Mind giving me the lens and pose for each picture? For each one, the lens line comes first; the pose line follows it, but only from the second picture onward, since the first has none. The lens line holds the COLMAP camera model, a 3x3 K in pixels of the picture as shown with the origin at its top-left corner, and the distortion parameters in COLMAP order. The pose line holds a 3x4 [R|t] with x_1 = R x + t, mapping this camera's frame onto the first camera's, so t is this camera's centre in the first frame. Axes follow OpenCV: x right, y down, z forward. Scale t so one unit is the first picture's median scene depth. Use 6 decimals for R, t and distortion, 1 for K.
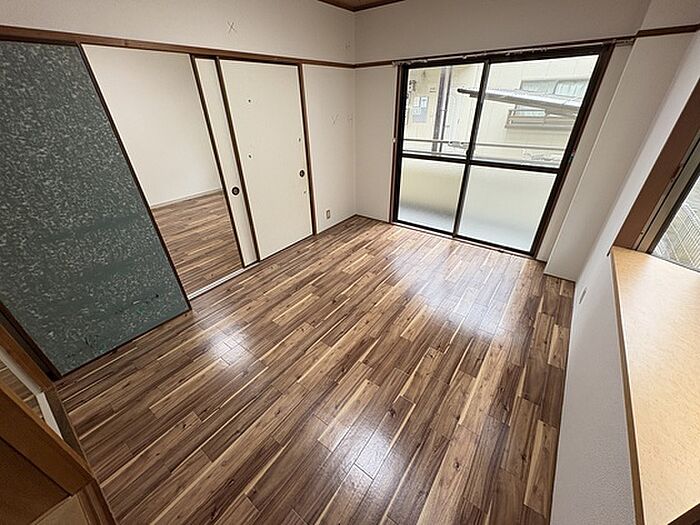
lens RADIAL K [[277.5, 0, 349.5], [0, 277.5, 262.8], [0, 0, 1]] dist [0.002071, 0.000093]
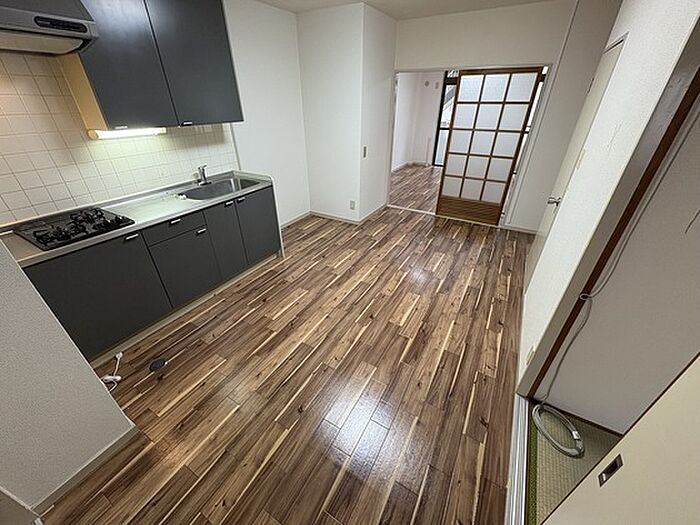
lens RADIAL K [[277.5, 0, 350.3], [0, 277.5, 263.2], [0, 0, 1]] dist [0.002071, 0.000093]
pose [[-0.993303, 0.078705, -0.084585, 0.087701], [-0.036110, 0.483943, 0.874354, -0.840983], [0.109751, 0.871553, -0.477860, 1.423858]]
